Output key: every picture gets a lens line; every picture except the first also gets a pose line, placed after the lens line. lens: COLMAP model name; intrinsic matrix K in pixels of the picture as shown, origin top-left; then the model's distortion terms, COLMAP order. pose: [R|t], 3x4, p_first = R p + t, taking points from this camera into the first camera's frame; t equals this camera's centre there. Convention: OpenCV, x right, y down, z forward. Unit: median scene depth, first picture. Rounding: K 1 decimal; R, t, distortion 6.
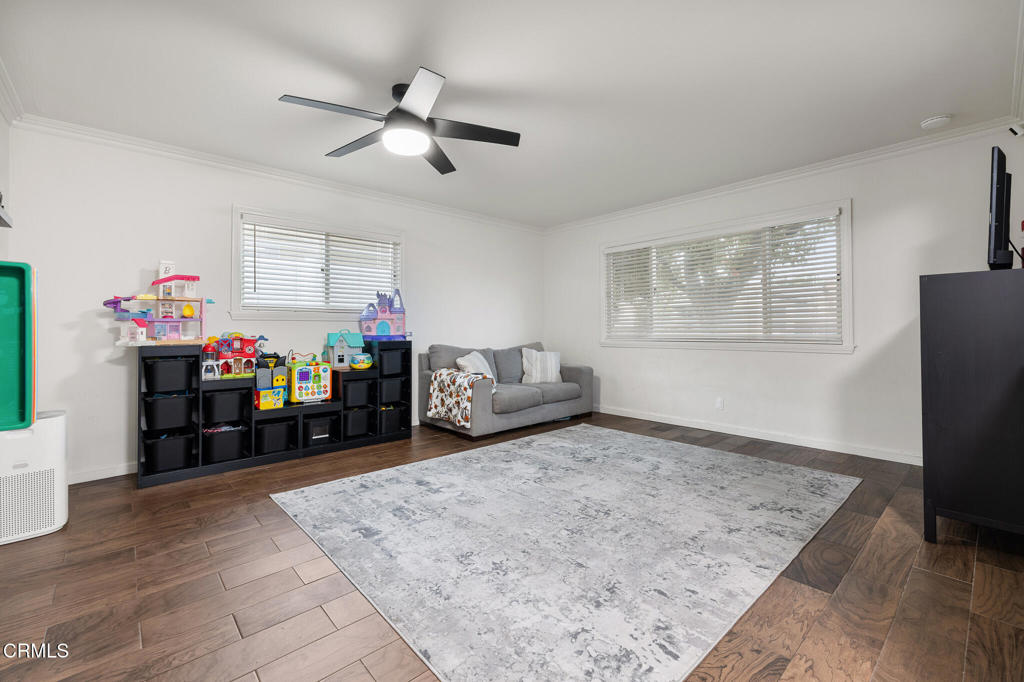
lens RADIAL K [[438.0, 0, 510.4], [0, 438.0, 332.6], [0, 0, 1]] dist [-0.000655, 0.000483]
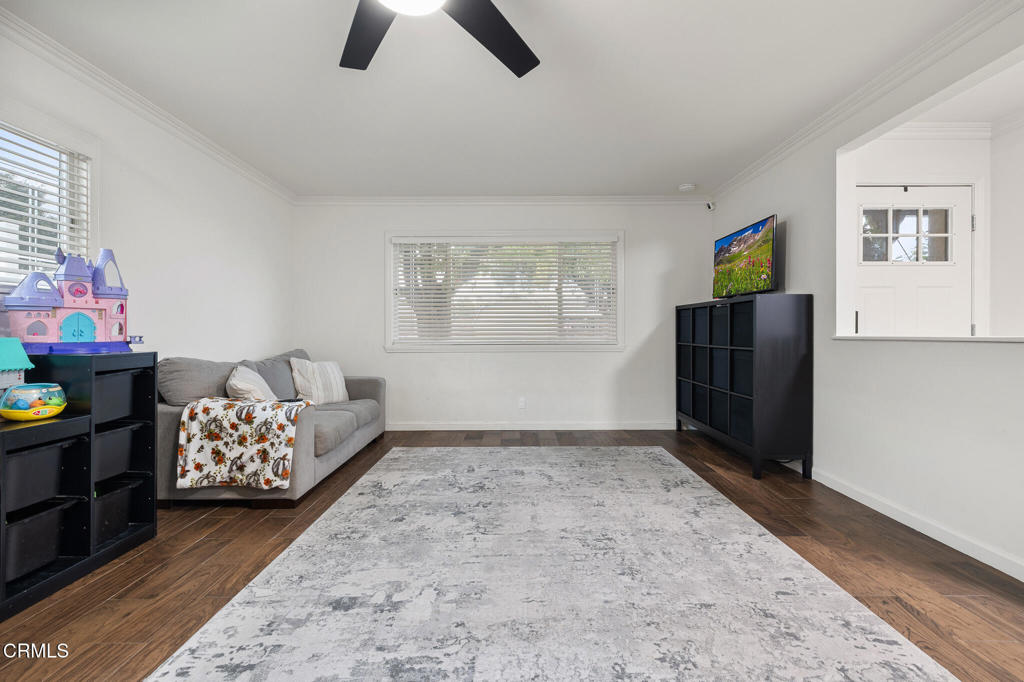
lens RADIAL K [[438.0, 0, 516.6], [0, 438.0, 339.7], [0, 0, 1]] dist [-0.000655, 0.000483]
pose [[0.663431, -0.009449, 0.748178, -0.452362], [0.004019, 0.999951, 0.009064, 0.000764], [-0.748227, -0.003007, 0.663436, 0.444758]]
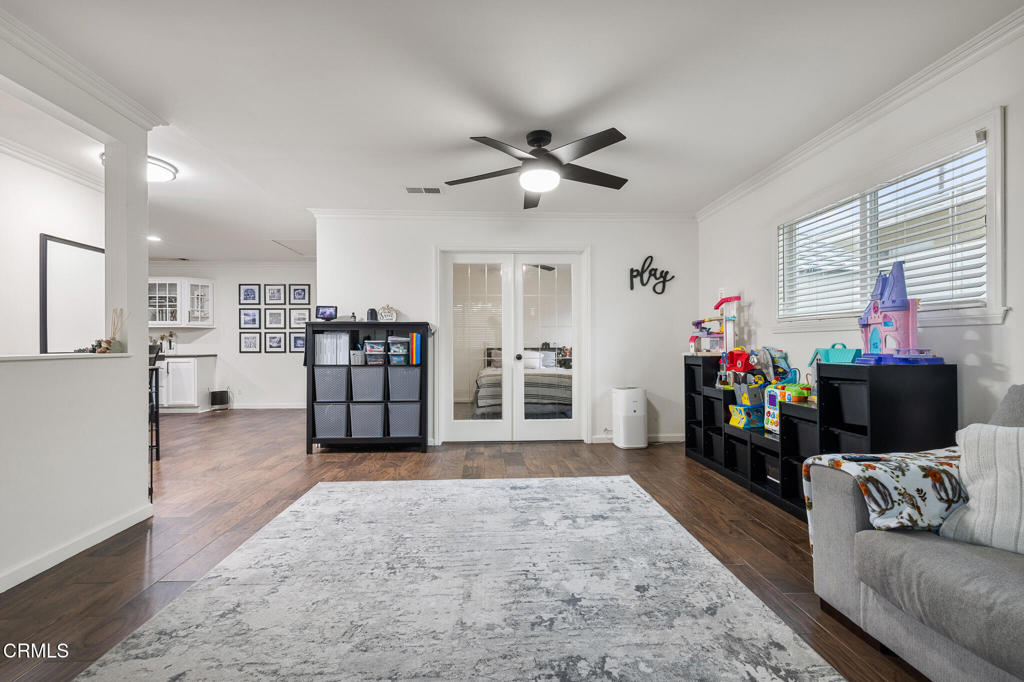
lens RADIAL K [[438.0, 0, 506.3], [0, 438.0, 342.0], [0, 0, 1]] dist [-0.000655, 0.000483]
pose [[-0.637622, 0.000639, -0.770349, 0.581272], [0.001649, 0.999998, -0.000536, -0.013324], [0.770347, -0.001612, -0.637623, 1.366244]]
